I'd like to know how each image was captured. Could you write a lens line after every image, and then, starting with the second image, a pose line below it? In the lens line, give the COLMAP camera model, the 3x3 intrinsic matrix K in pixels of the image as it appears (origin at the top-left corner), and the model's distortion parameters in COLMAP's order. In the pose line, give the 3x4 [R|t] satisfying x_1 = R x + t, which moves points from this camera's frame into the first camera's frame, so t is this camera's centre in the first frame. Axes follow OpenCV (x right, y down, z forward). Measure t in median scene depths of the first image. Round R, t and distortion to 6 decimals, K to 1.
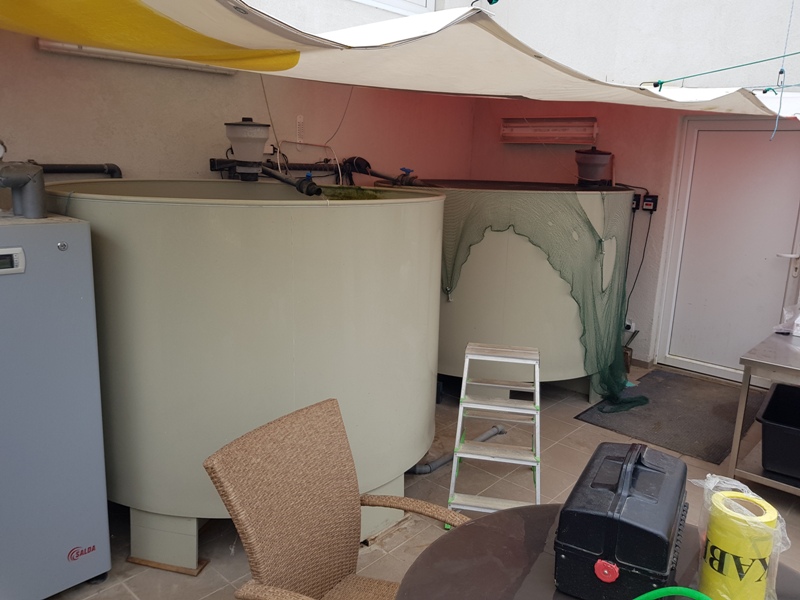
lens RADIAL K [[644.6, 0, 400.0], [0, 644.6, 300.0], [0, 0, 1]] dist [-0.008155, -0.007741]
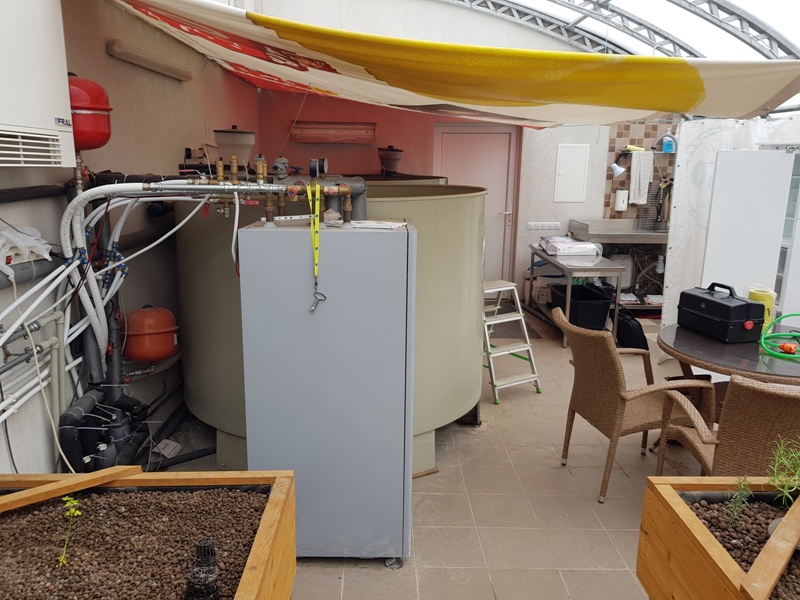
lens RADIAL K [[644.6, 0, 400.0], [0, 644.6, 300.0], [0, 0, 1]] dist [-0.008155, -0.007741]
pose [[0.716108, -0.173848, 0.675993, -0.820073], [0.160487, 0.983548, 0.082932, -0.036891], [-0.679289, 0.049100, 0.732227, 0.023621]]
